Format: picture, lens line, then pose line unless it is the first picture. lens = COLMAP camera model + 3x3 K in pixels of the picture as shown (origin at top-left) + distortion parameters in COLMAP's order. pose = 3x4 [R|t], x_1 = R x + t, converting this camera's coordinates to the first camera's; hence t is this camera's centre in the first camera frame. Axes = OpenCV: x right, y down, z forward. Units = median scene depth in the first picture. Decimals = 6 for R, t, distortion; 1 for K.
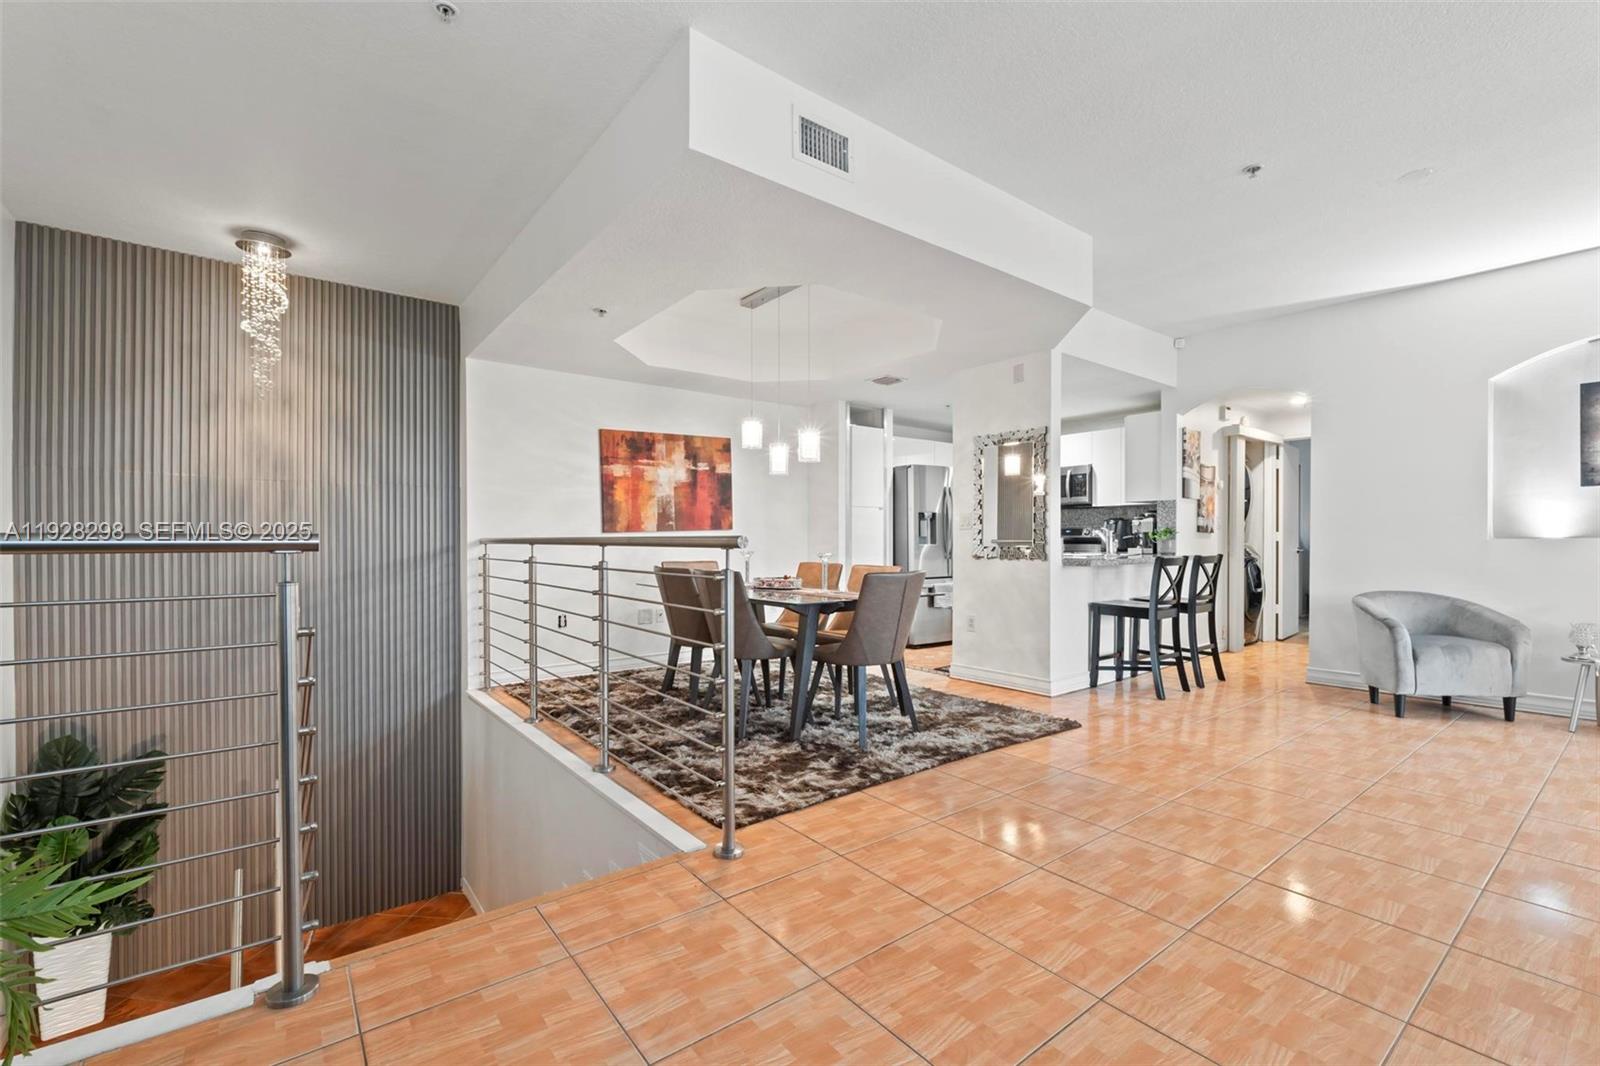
lens RADIAL K [[685.5, 0, 797.2], [0, 685.5, 548.1], [0, 0, 1]] dist [-0.009646, -0.000323]
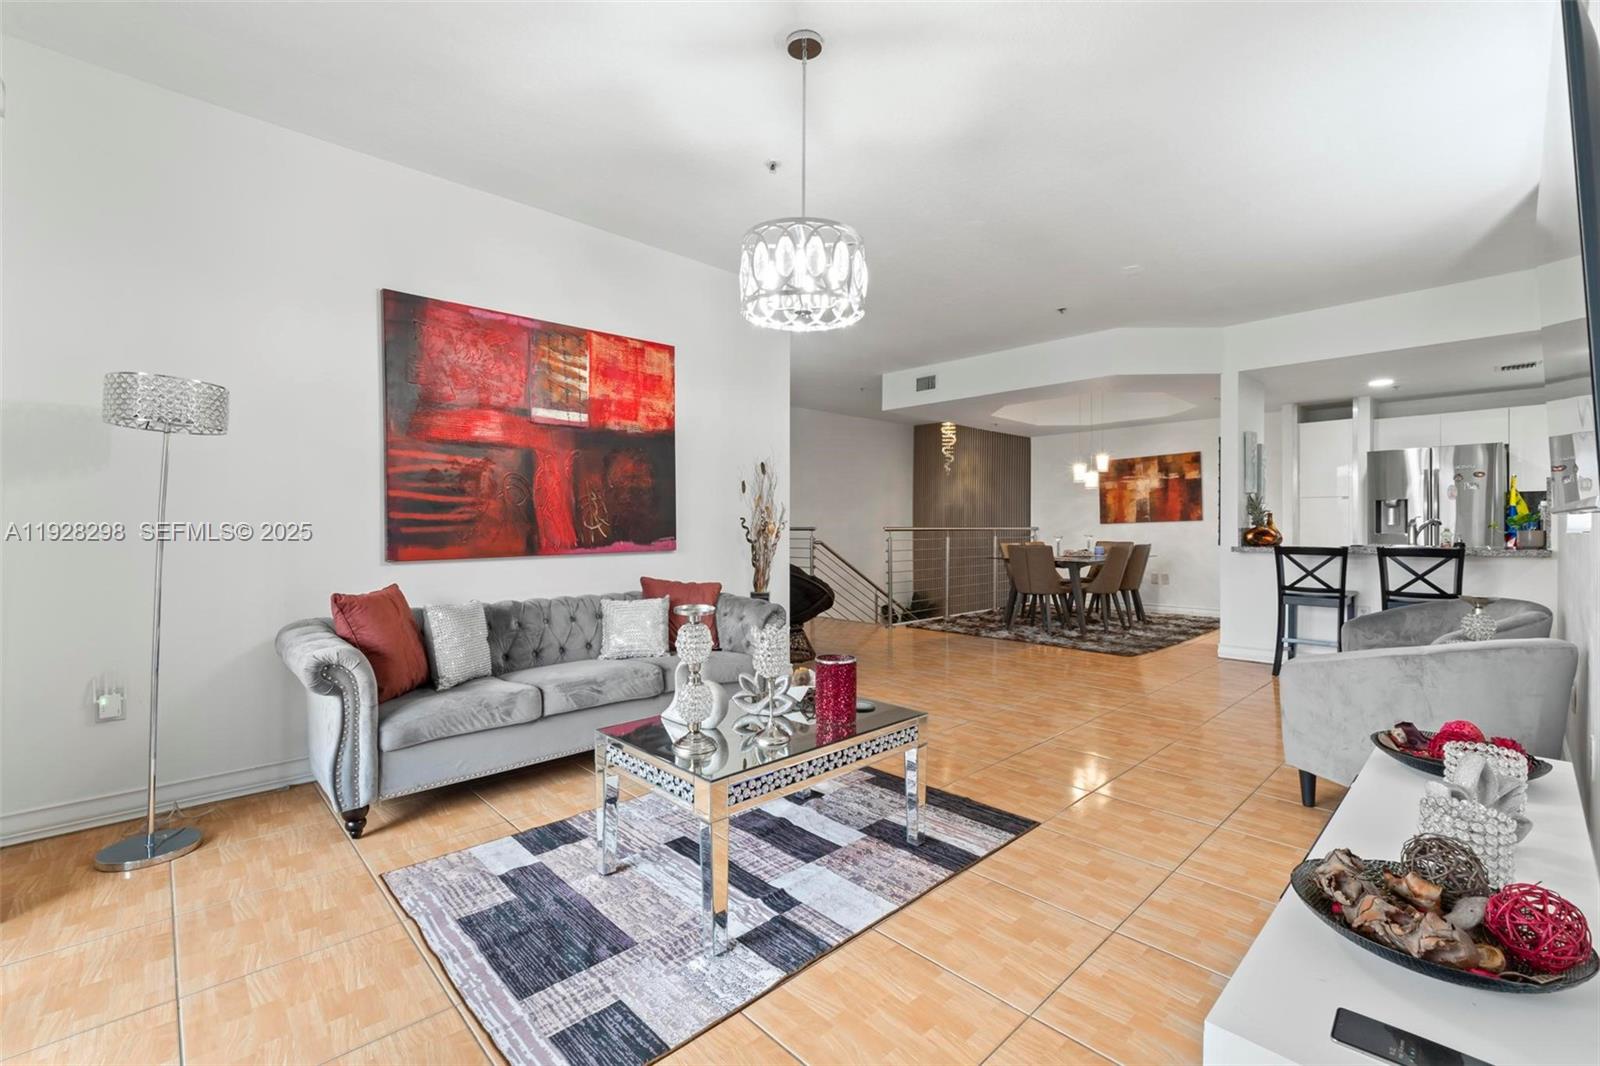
lens RADIAL K [[685.5, 0, 800.8], [0, 685.5, 532.5], [0, 0, 1]] dist [-0.009646, -0.000323]
pose [[0.101795, 0.007300, -0.994779, 1.213807], [-0.010575, 0.999925, 0.006256, -0.003823], [0.994749, 0.009883, 0.101864, 0.105217]]
